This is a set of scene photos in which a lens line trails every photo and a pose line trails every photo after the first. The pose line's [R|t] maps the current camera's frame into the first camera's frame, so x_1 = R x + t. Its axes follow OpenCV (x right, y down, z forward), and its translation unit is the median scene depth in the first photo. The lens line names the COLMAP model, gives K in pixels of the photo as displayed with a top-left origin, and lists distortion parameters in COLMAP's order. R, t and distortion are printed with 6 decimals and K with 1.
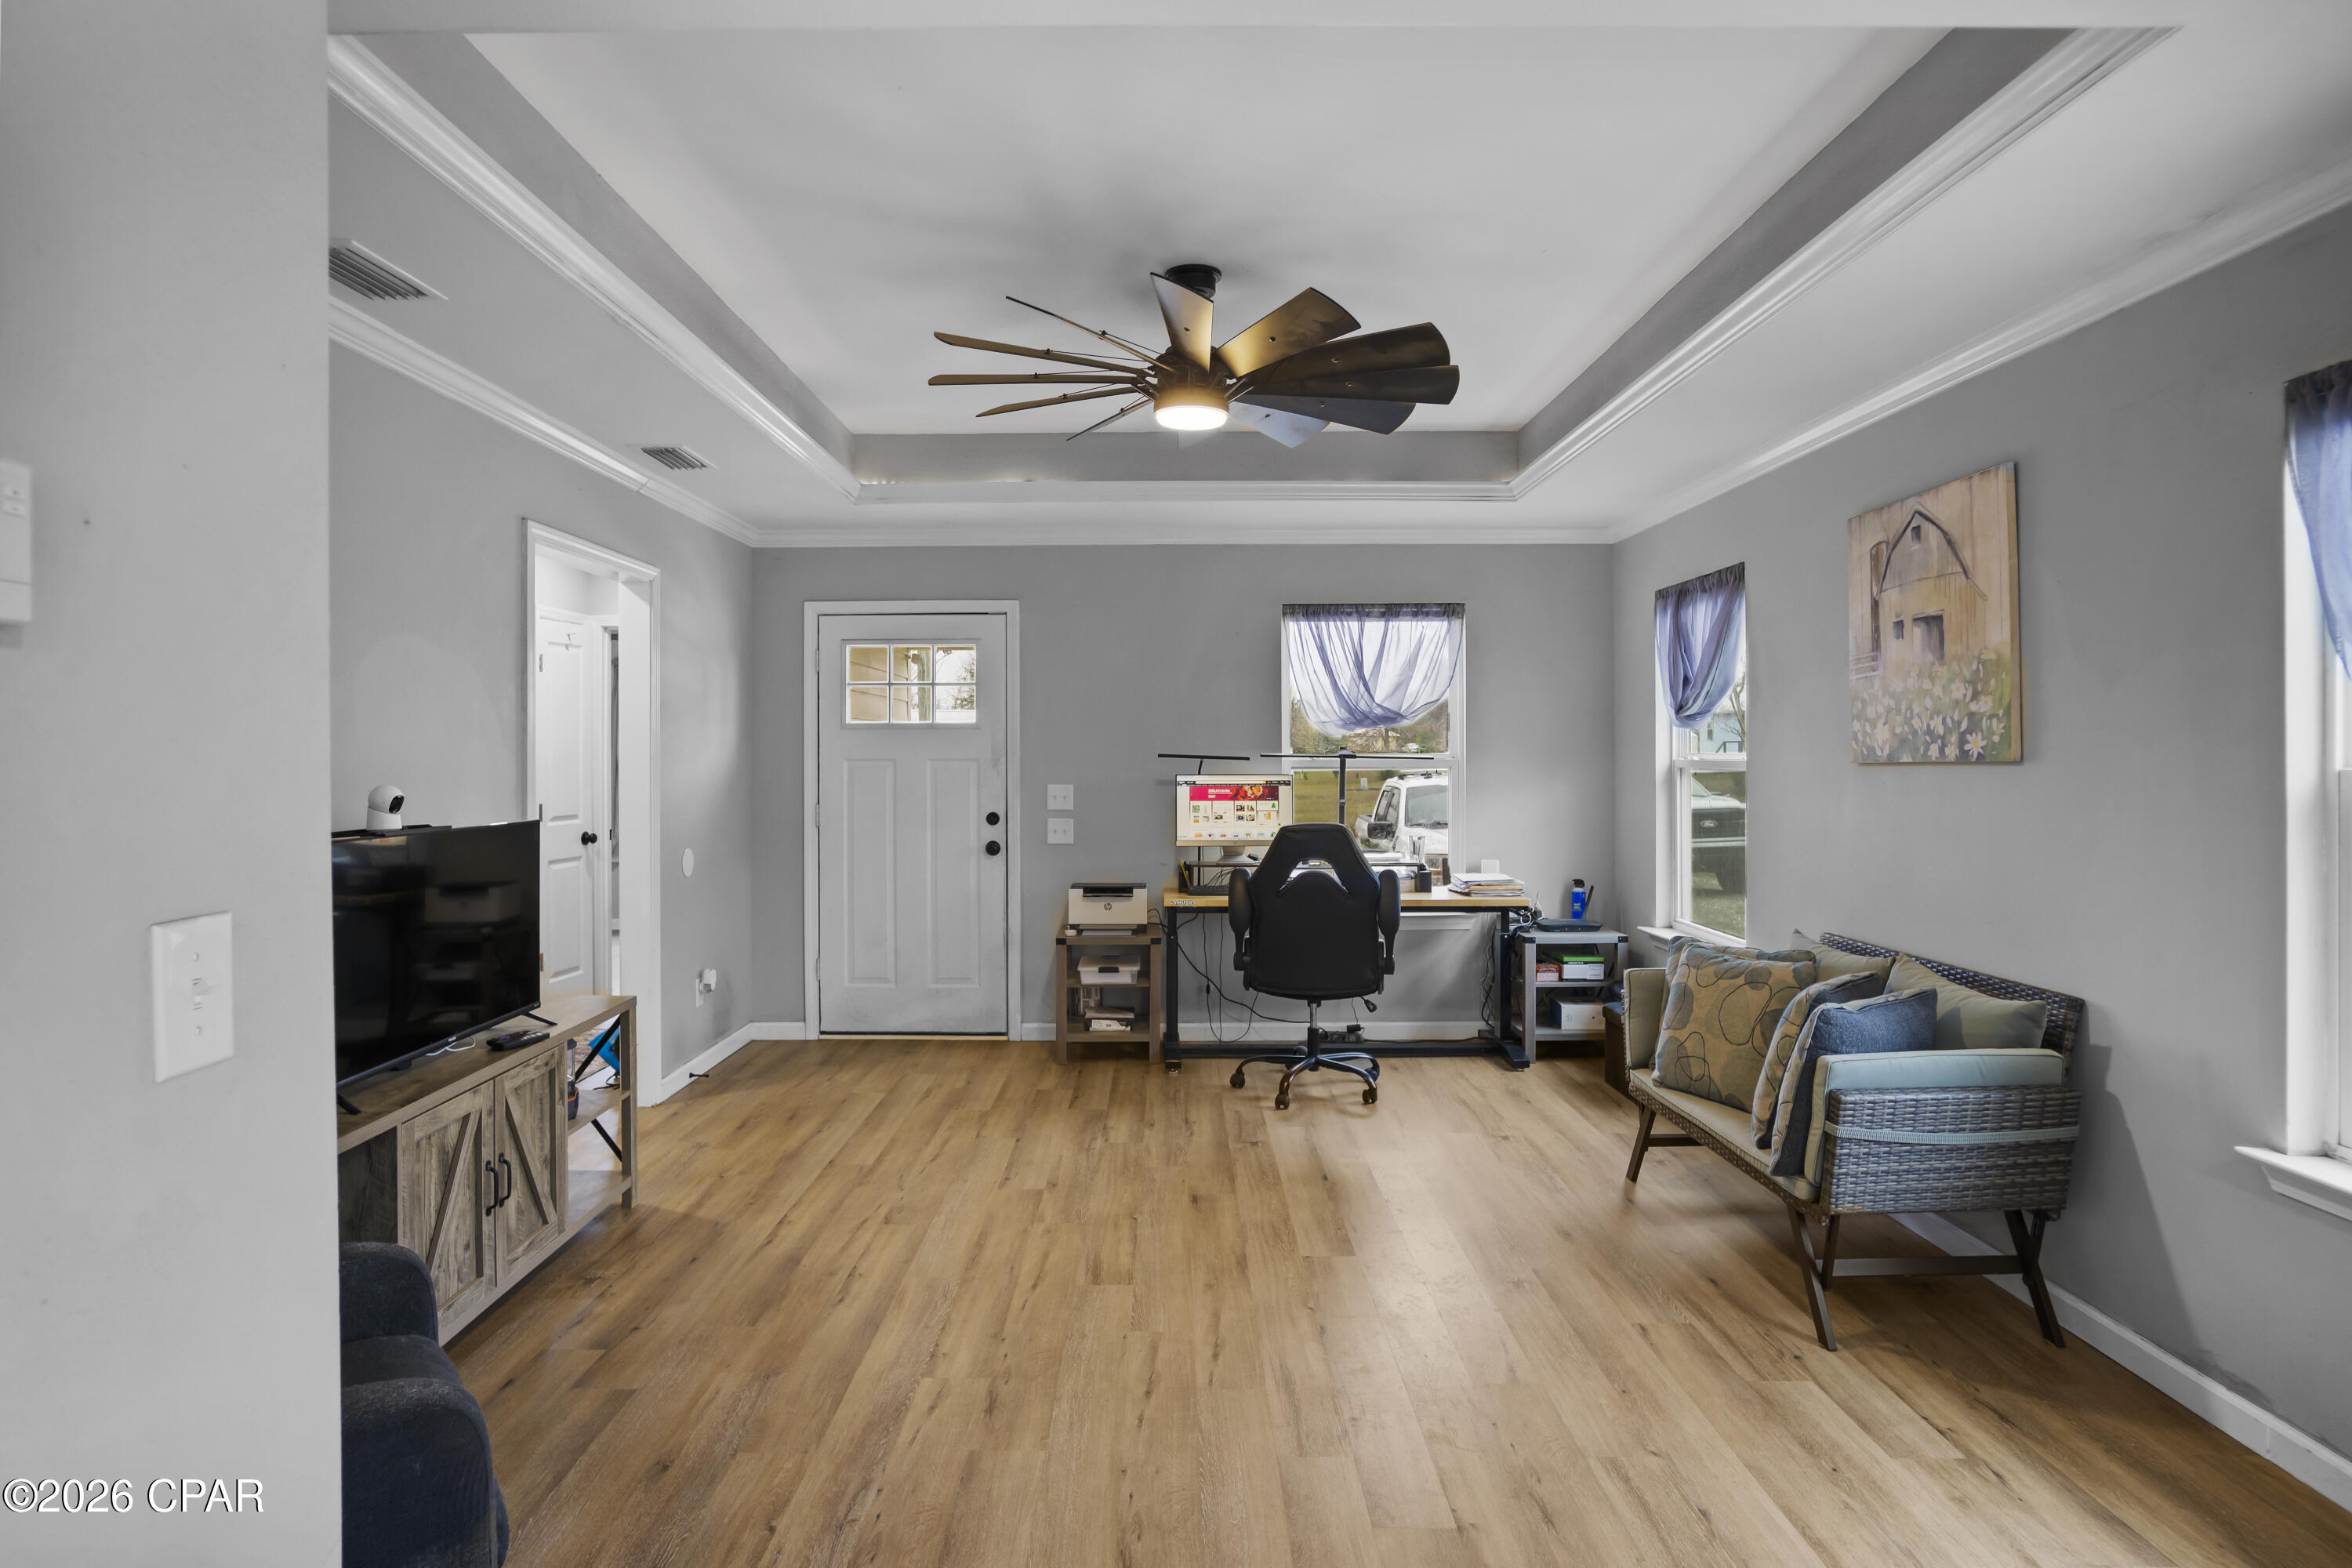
lens RADIAL K [[1283.9, 0, 1156.8], [0, 1283.9, 756.1], [0, 0, 1]] dist [-0.058995, 0.037552]
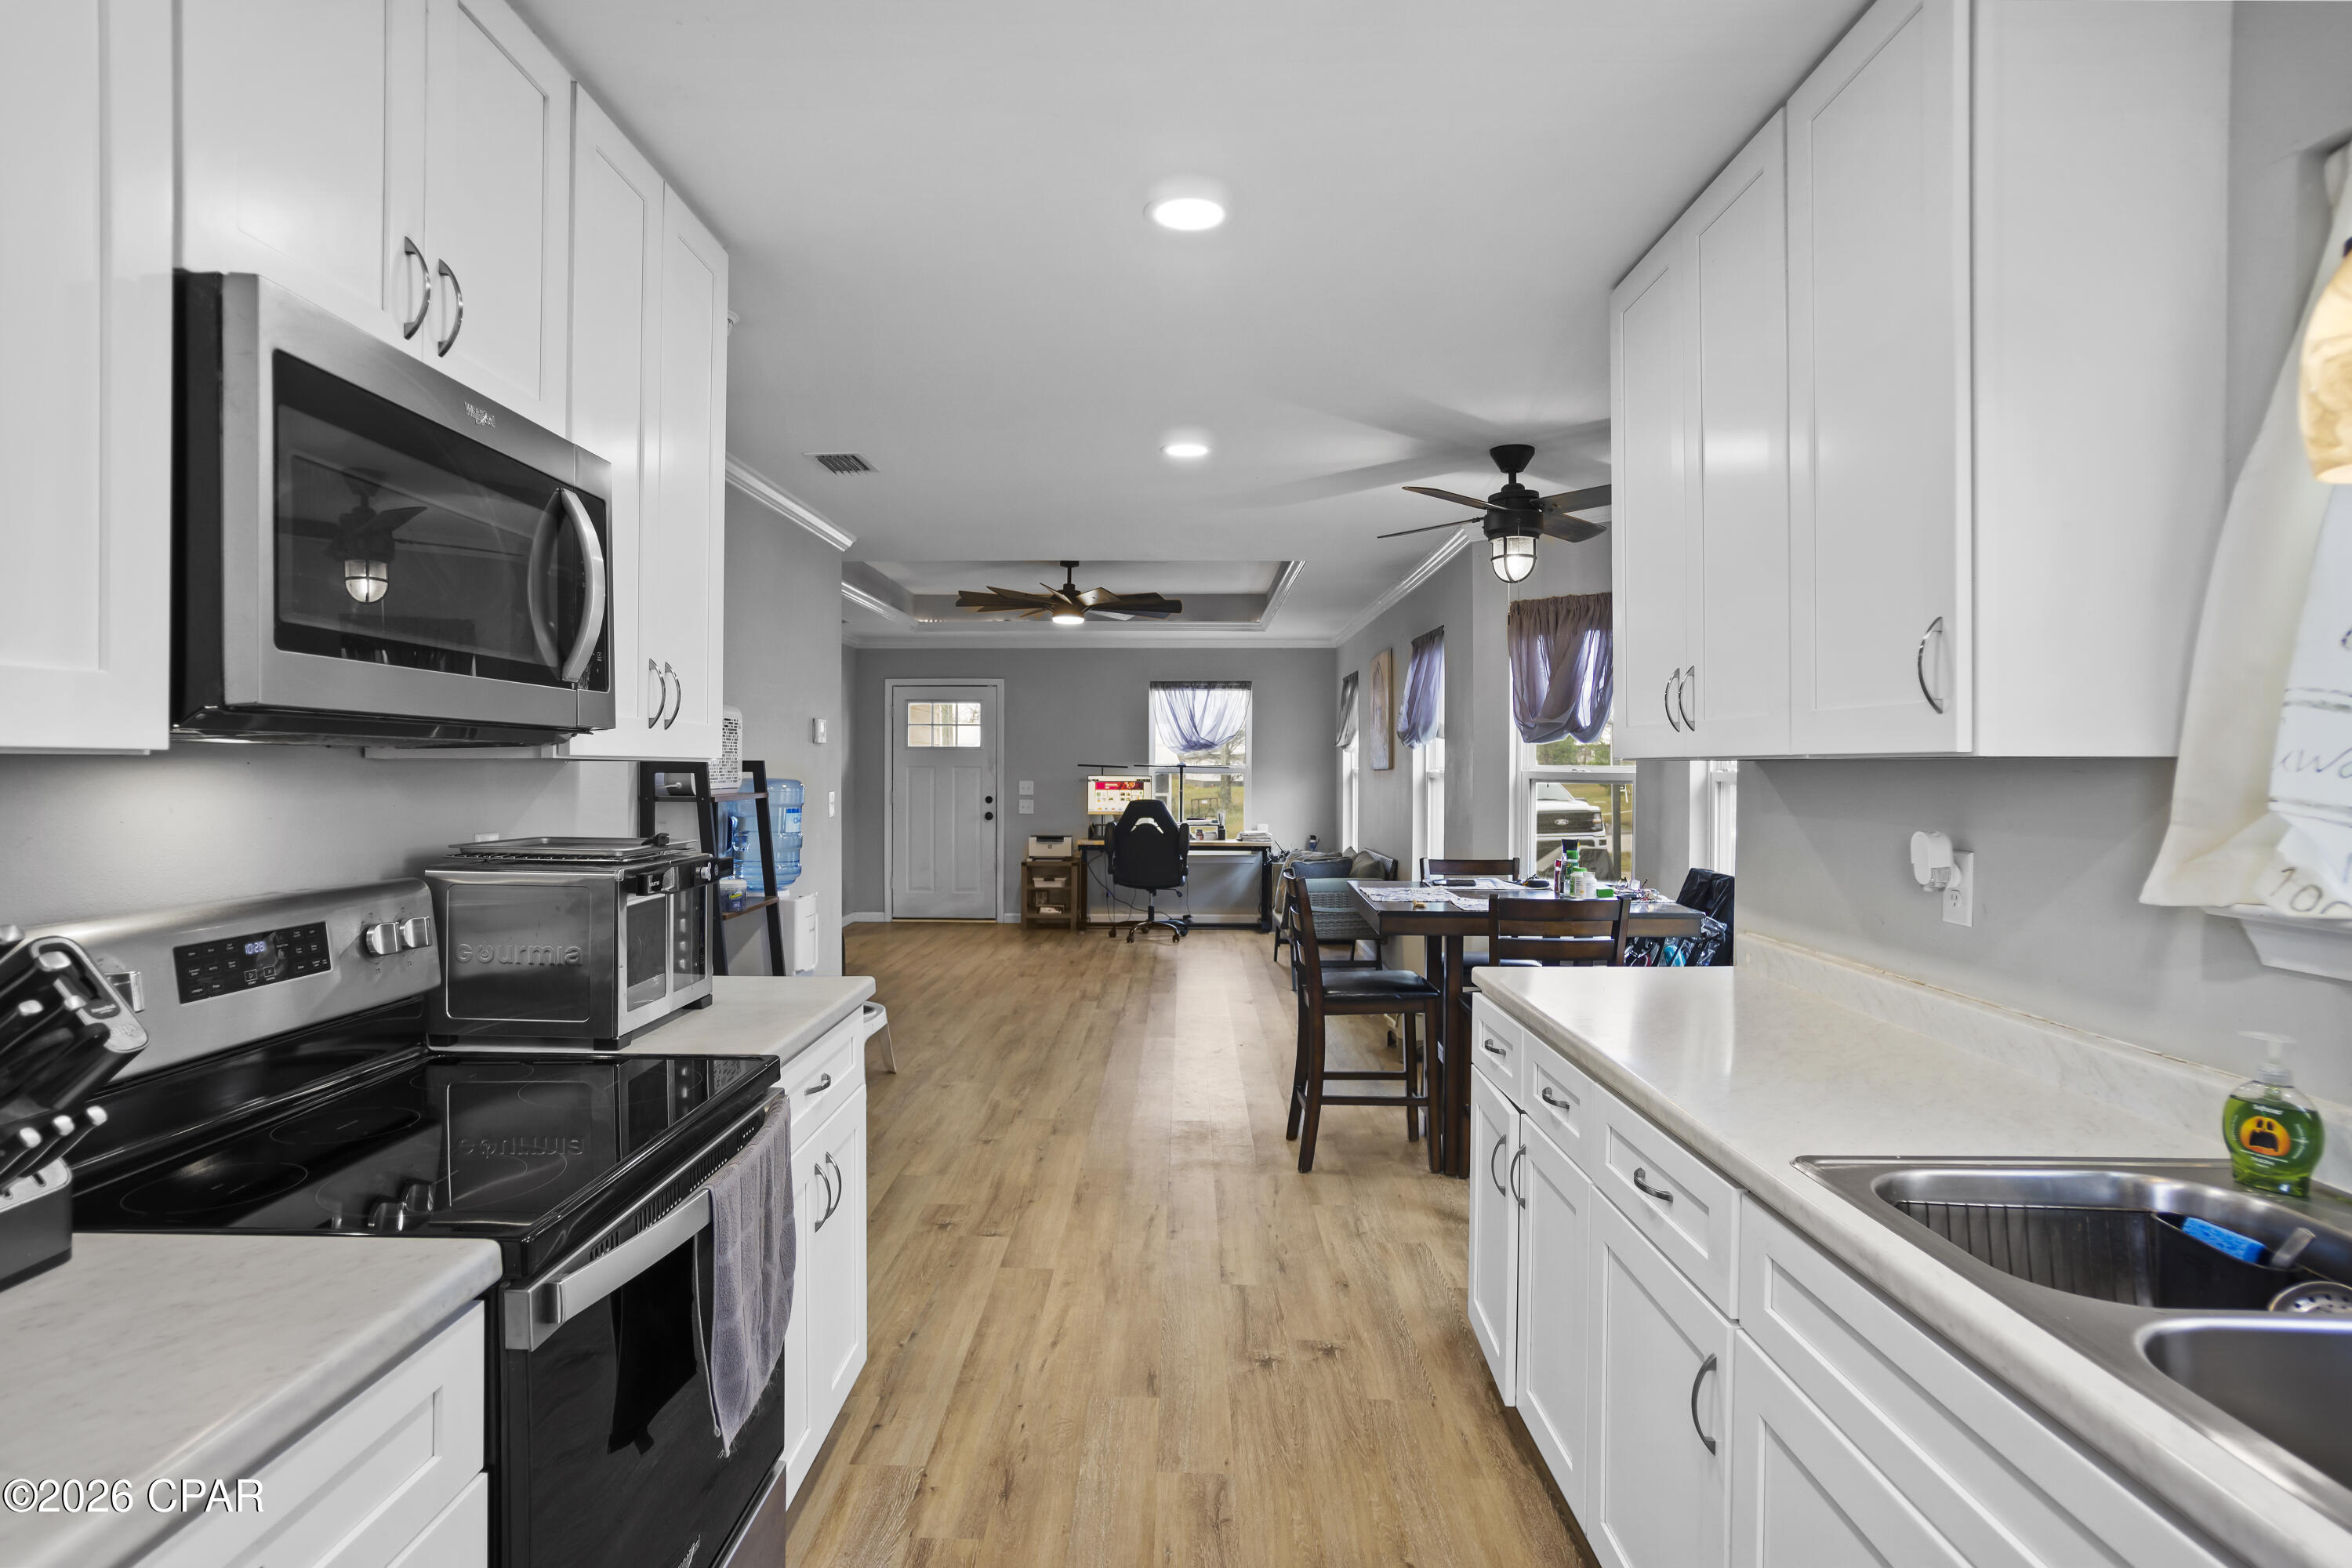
lens RADIAL K [[1283.9, 0, 1156.8], [0, 1283.9, 756.1], [0, 0, 1]] dist [-0.058995, 0.037552]
pose [[0.999912, 0.005002, -0.012304, 0.136075], [-0.005108, 0.999950, -0.008619, 0.001942], [0.012261, 0.008681, 0.999887, -0.836088]]
